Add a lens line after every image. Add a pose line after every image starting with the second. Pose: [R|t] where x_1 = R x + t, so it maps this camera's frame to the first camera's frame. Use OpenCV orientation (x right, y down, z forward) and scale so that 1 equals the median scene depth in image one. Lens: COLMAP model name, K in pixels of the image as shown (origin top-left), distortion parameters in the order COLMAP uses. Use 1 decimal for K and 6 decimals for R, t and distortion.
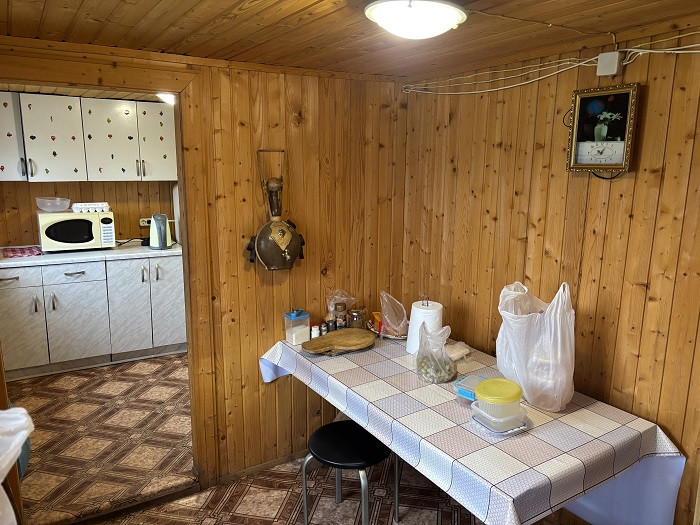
lens RADIAL K [[523.2, 0, 350.1], [0, 523.2, 267.3], [0, 0, 1]] dist [0.045914, -0.042629]
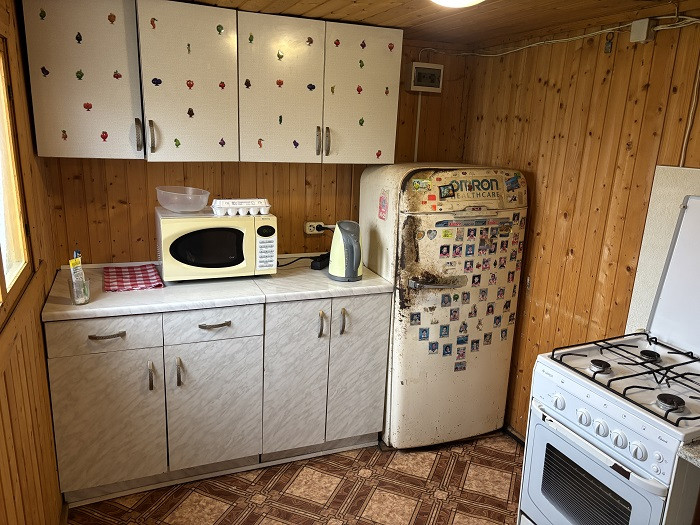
lens RADIAL K [[523.2, 0, 346.7], [0, 523.2, 262.5], [0, 0, 1]] dist [0.045914, -0.042629]
pose [[0.985117, 0.056159, -0.162450, -0.280541], [-0.050222, 0.997919, 0.040431, -0.082146], [0.164383, -0.031670, 0.985888, 0.446605]]
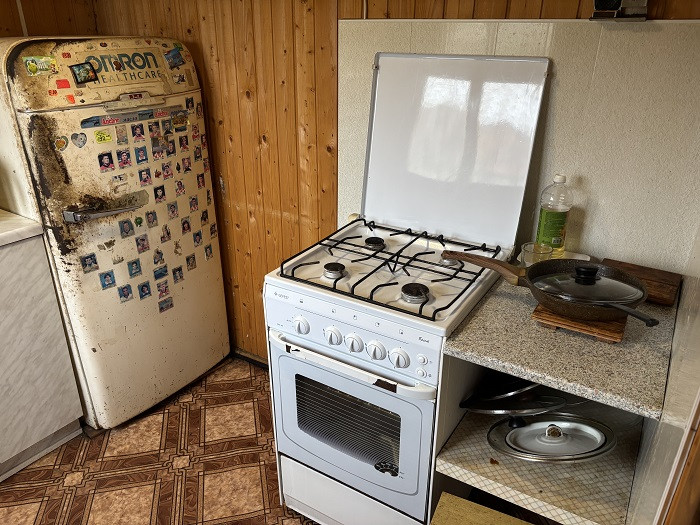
lens RADIAL K [[523.2, 0, 344.9], [0, 523.2, 273.1], [0, 0, 1]] dist [0.045914, -0.042629]
pose [[0.902599, -0.192318, 0.385135, -0.275496], [0.095863, 0.961990, 0.255707, -0.080494], [-0.419673, -0.193881, 0.886727, 0.574161]]
